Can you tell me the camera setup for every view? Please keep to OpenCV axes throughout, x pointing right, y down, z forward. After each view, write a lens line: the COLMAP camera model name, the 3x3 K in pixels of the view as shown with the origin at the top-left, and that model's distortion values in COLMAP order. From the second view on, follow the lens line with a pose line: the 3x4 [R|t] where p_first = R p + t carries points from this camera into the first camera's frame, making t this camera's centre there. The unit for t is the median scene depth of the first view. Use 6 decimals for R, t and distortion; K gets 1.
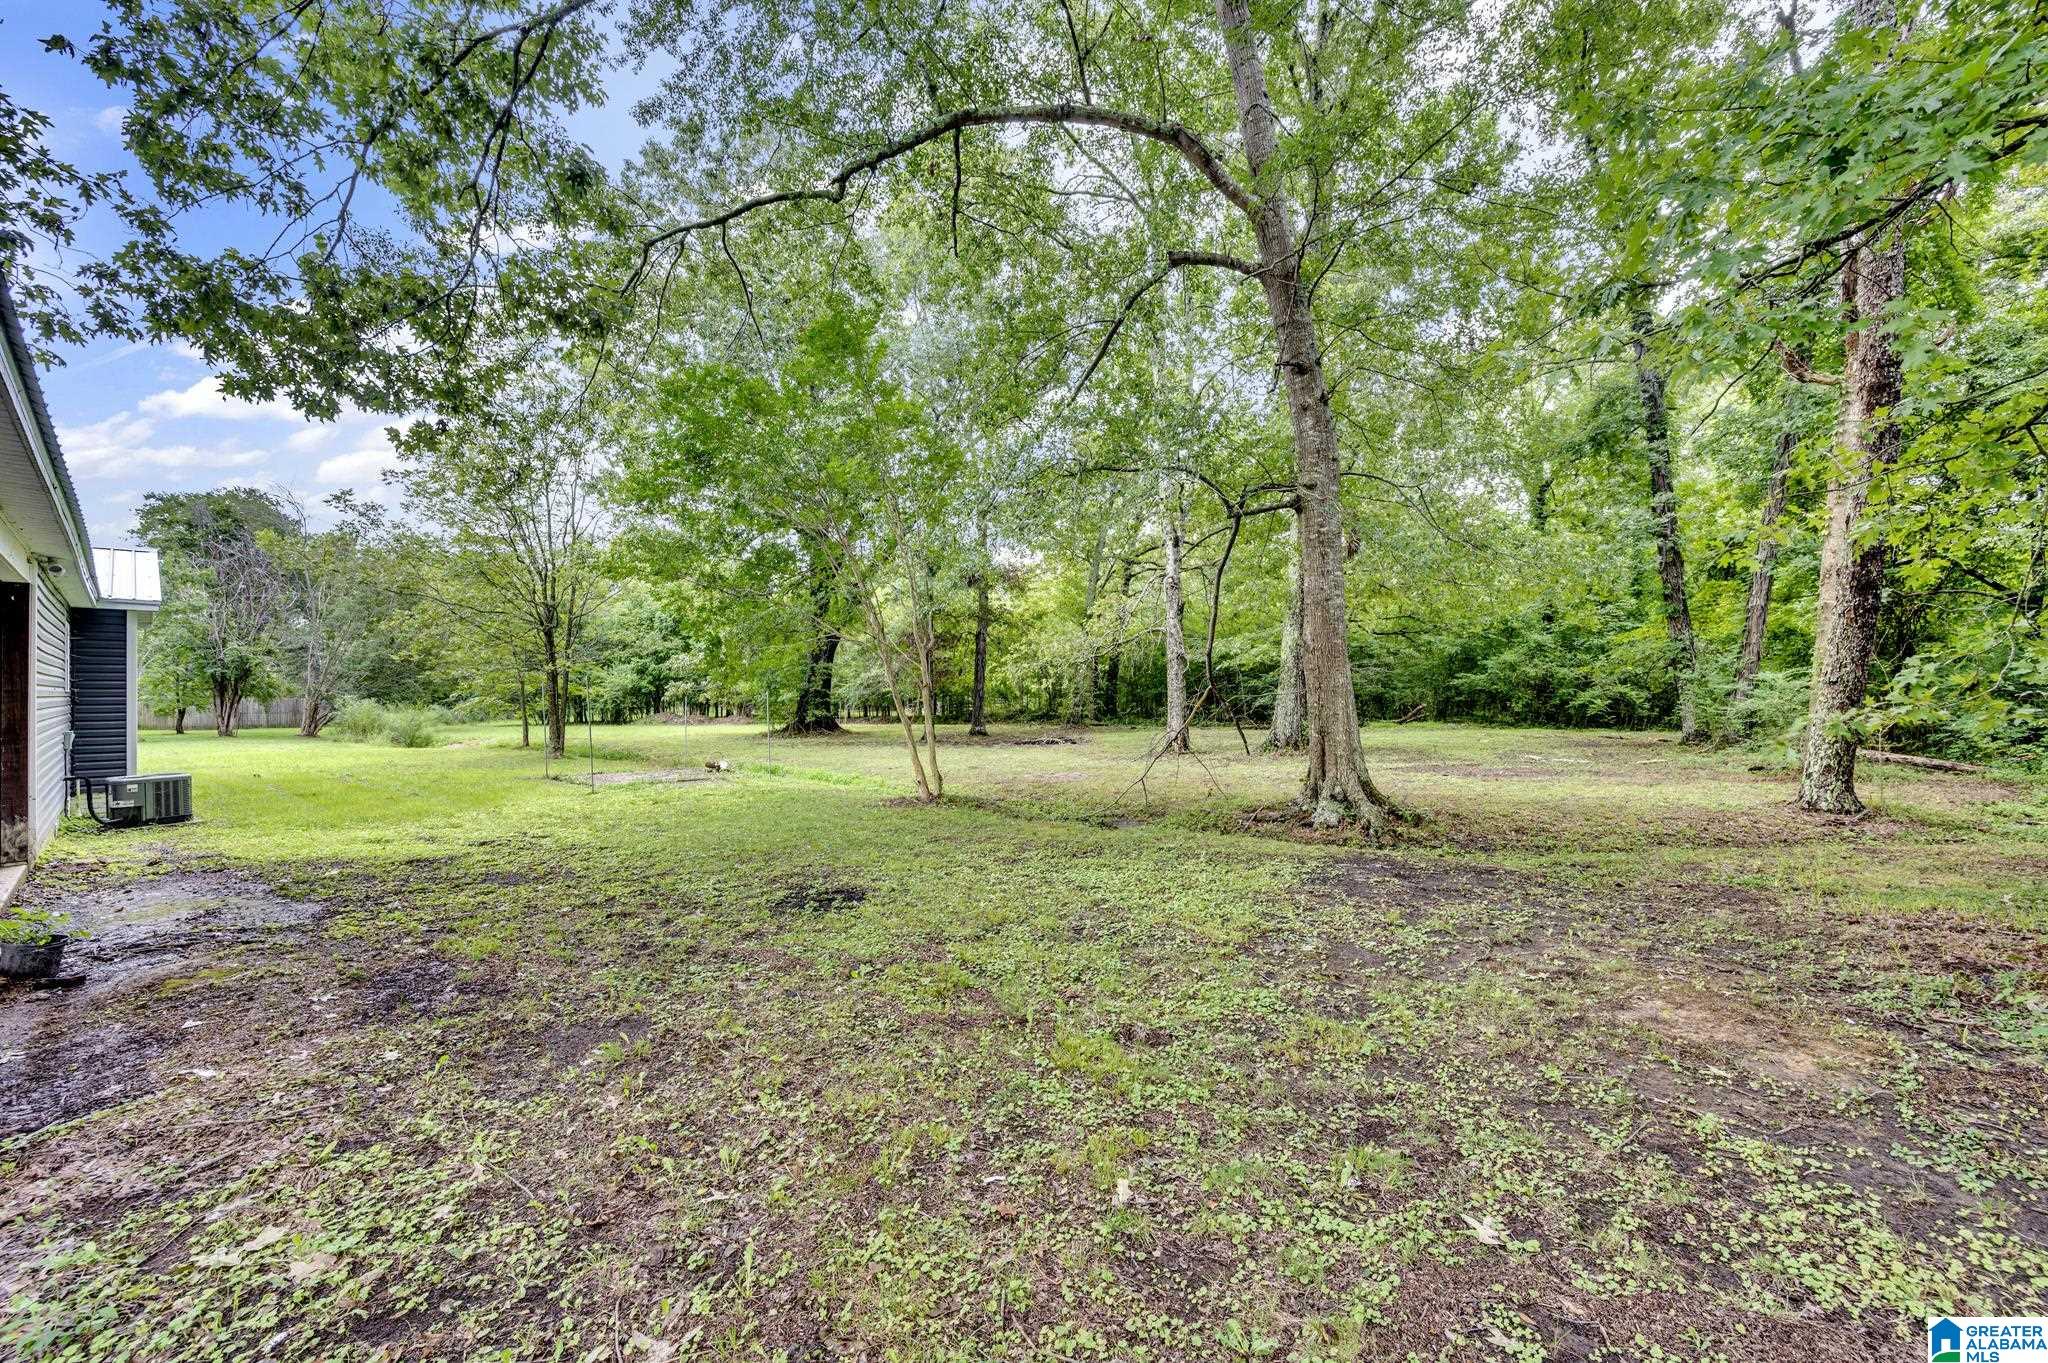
lens RADIAL K [[802.8, 0, 1027.4], [0, 802.8, 689.2], [0, 0, 1]] dist [-0.001199, -0.000096]
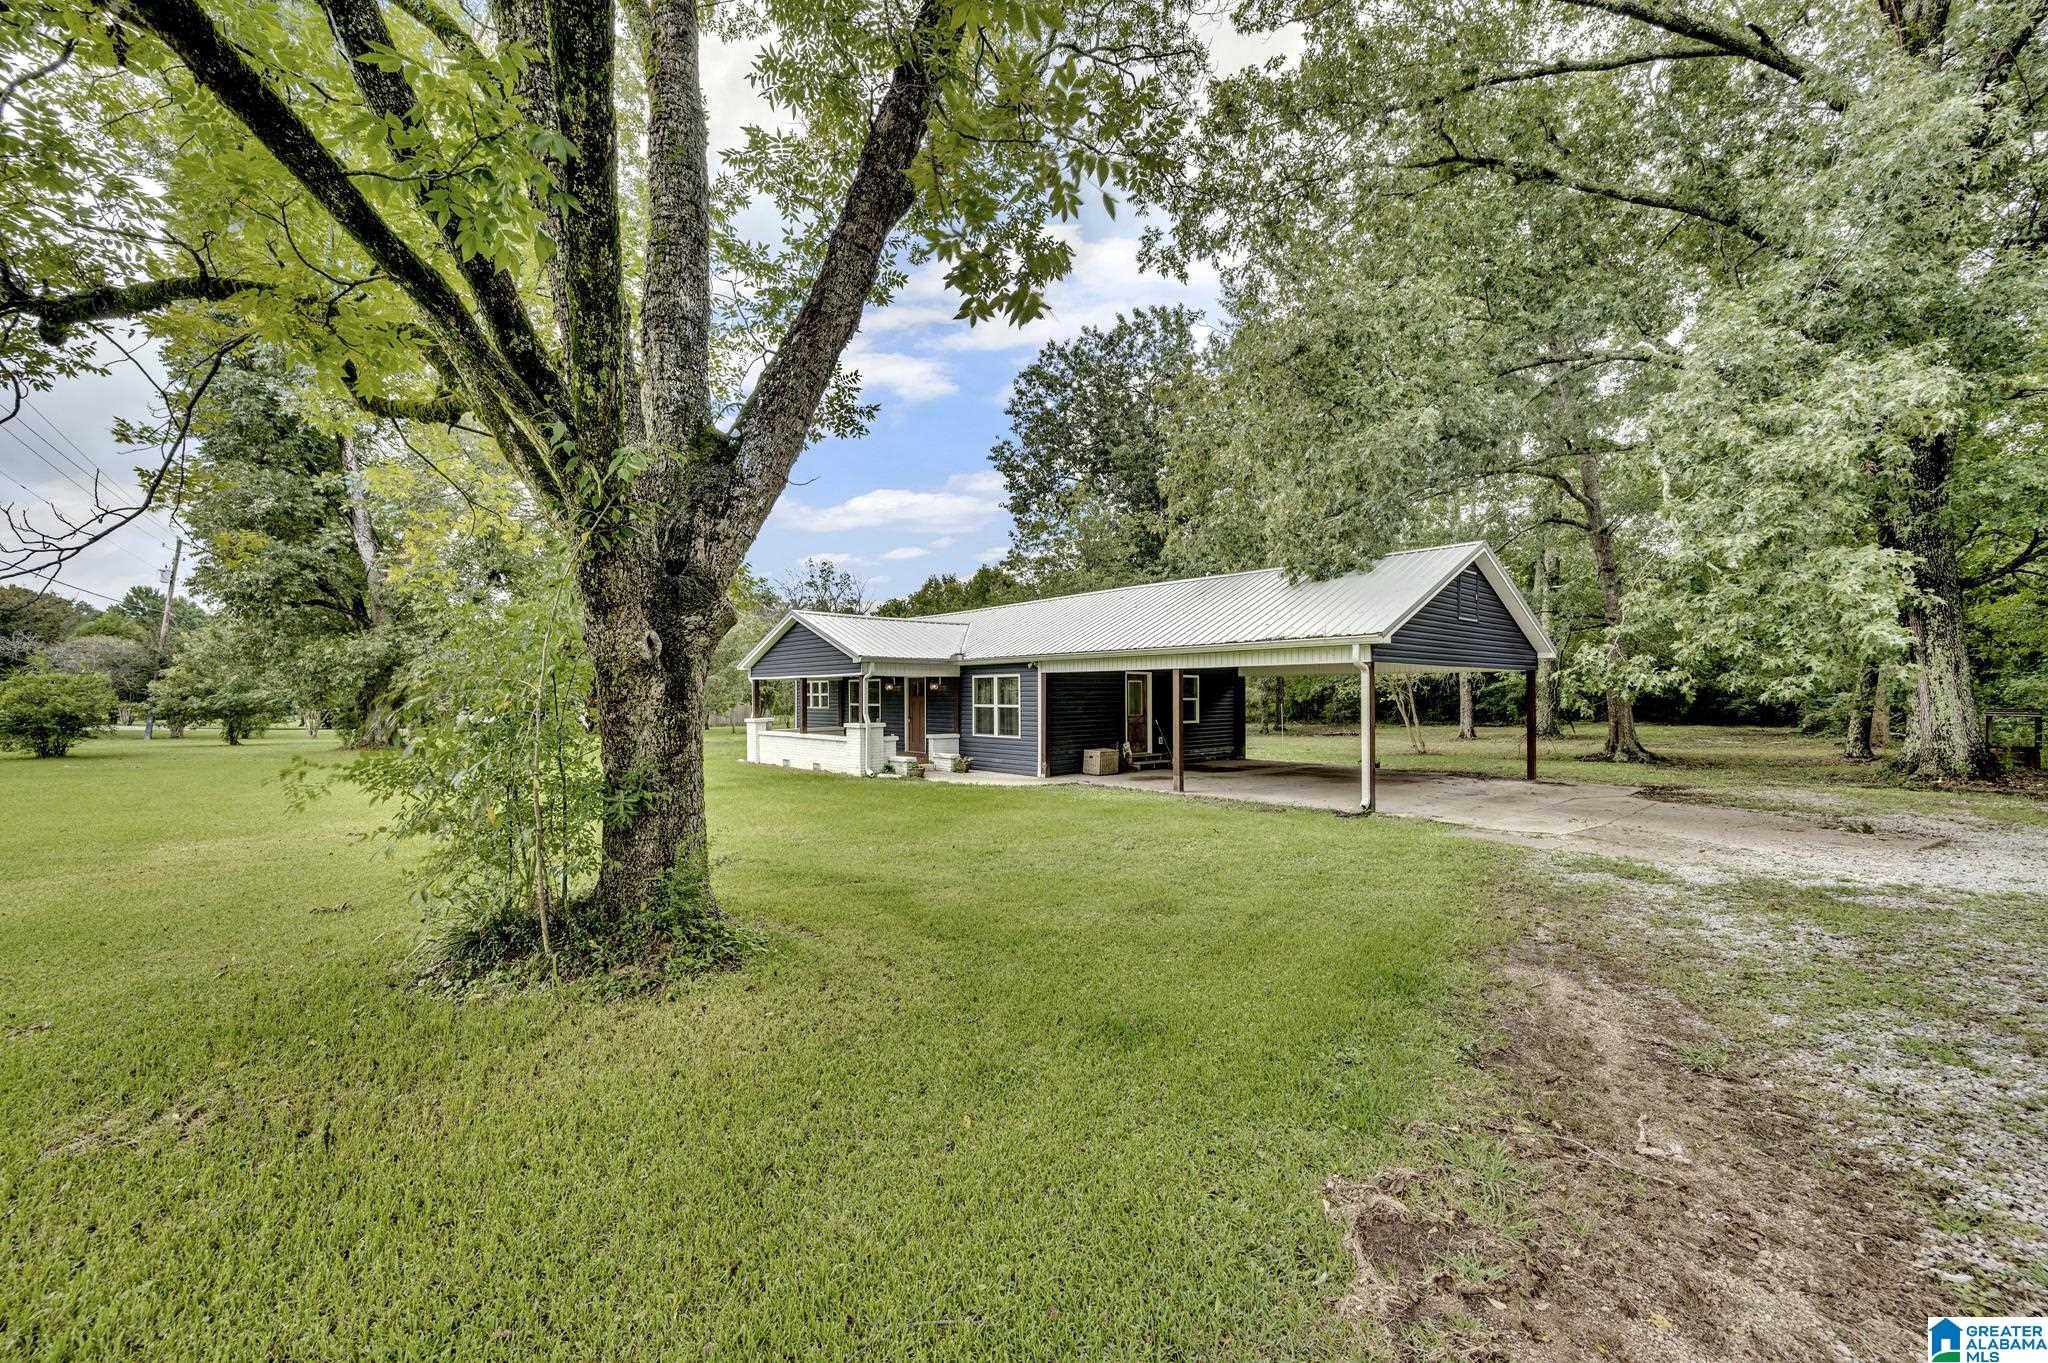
lens RADIAL K [[802.8, 0, 1027.4], [0, 802.8, 689.2], [0, 0, 1]] dist [-0.001199, -0.000096]
pose [[0.993753, -0.002912, -0.111567, -1.073203], [0.001871, 0.999954, -0.009434, -0.024422], [0.111590, 0.009166, 0.993712, -1.506191]]
